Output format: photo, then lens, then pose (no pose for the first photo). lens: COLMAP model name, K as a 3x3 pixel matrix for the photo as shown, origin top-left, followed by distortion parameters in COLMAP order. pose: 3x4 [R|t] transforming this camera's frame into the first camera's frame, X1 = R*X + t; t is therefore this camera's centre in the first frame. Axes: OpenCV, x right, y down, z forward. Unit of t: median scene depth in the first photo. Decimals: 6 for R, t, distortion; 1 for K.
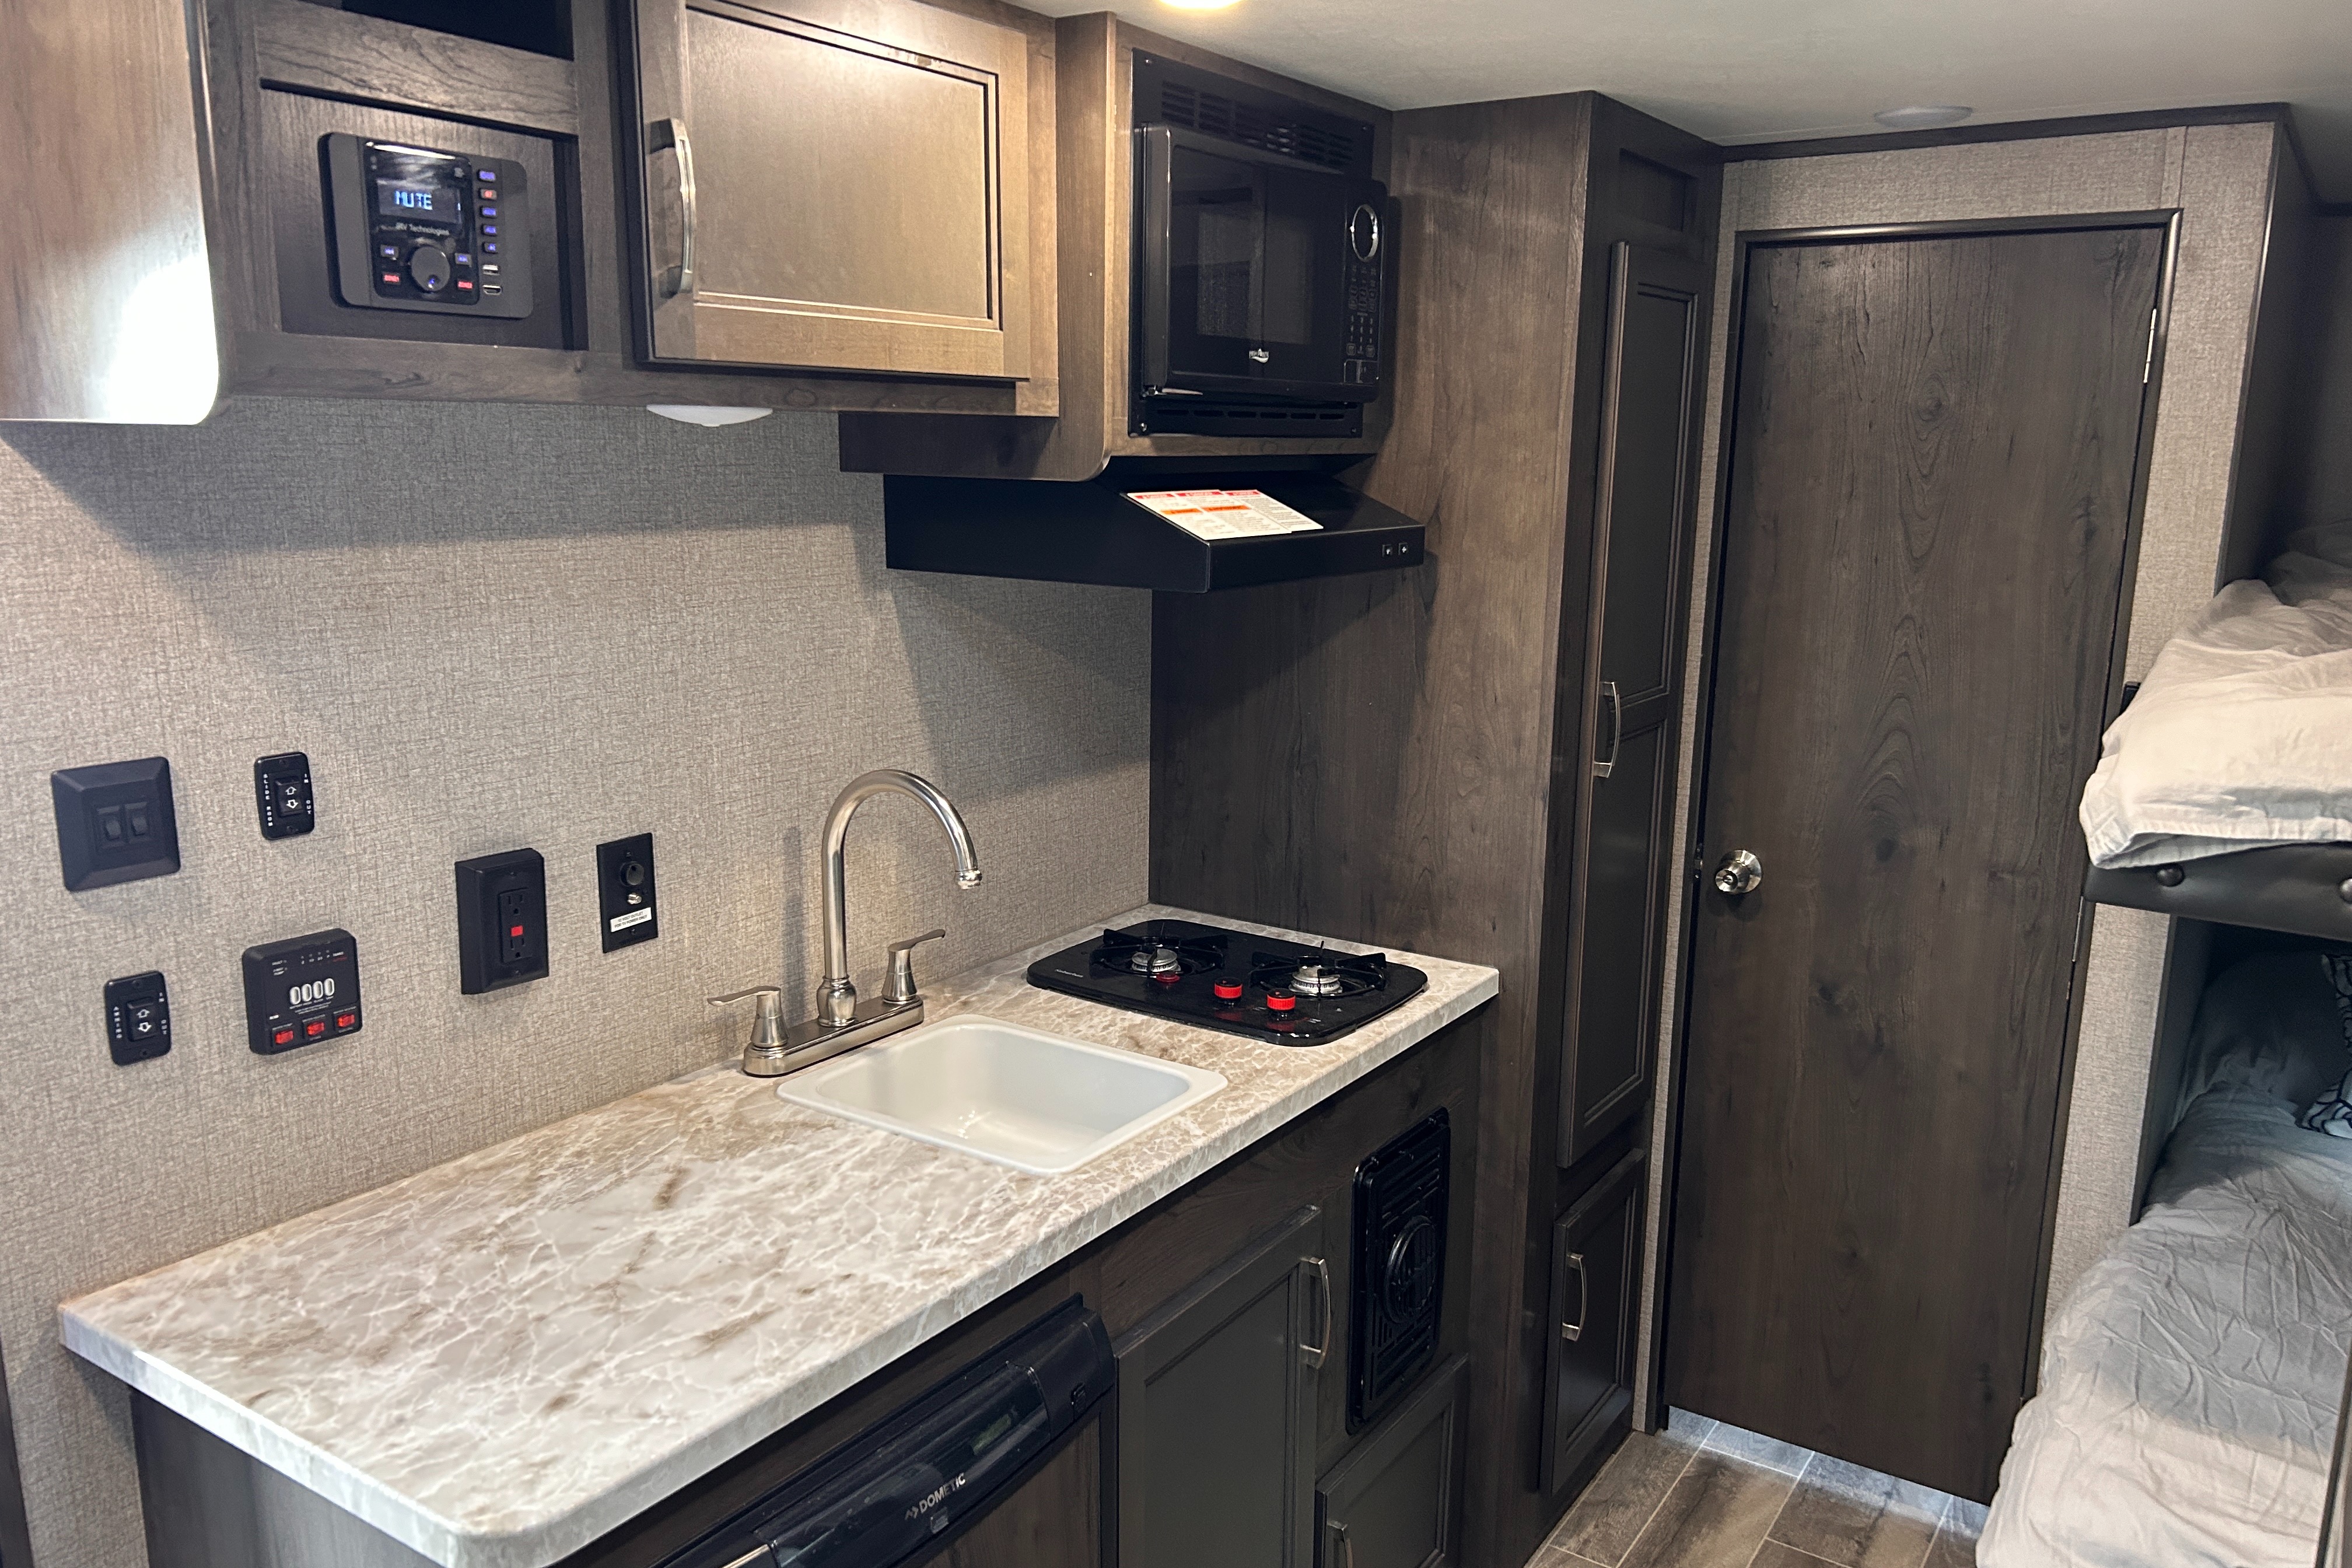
lens RADIAL K [[1779.3, 0, 1192.2], [0, 1779.3, 790.9], [0, 0, 1]] dist [0.040756, -0.005502]
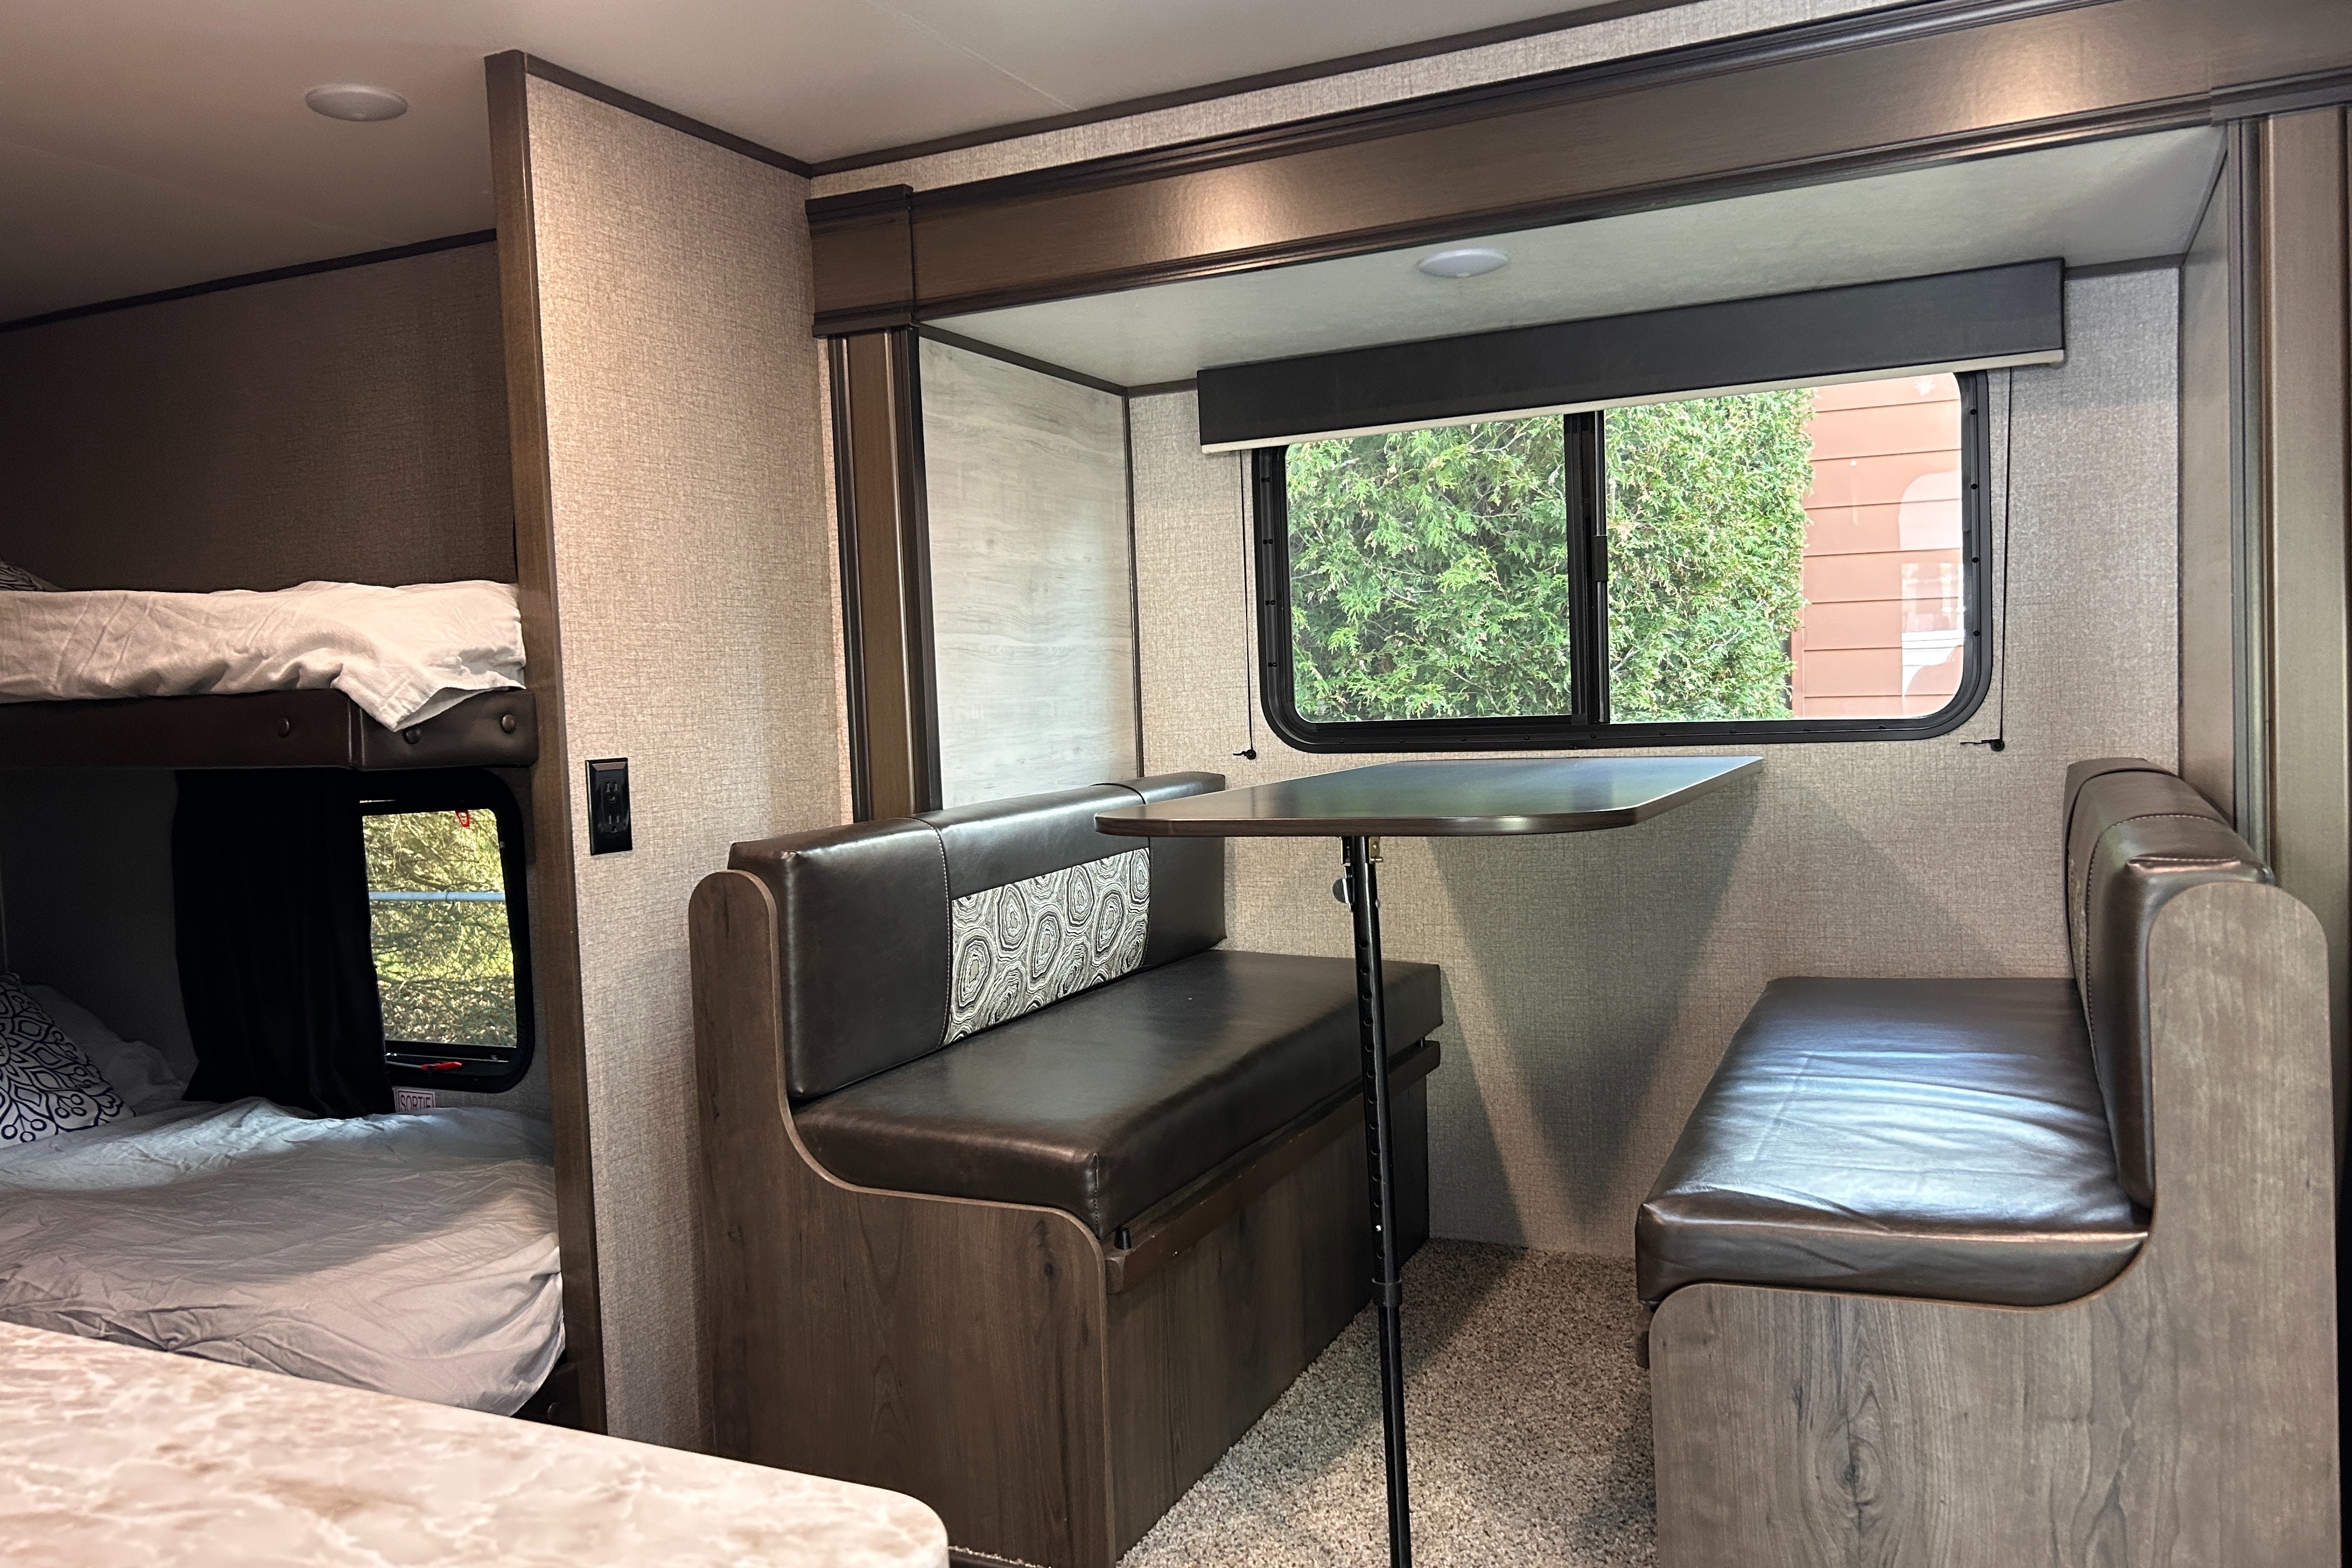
lens RADIAL K [[1784.7, 0, 1148.7], [0, 1784.7, 777.7], [0, 0, 1]] dist [0.003162, -0.002875]
pose [[-0.140716, -0.053876, 0.988583, -0.799262], [0.229251, 0.969607, 0.085474, 0.095238], [-0.963142, 0.238662, -0.124088, 0.750804]]
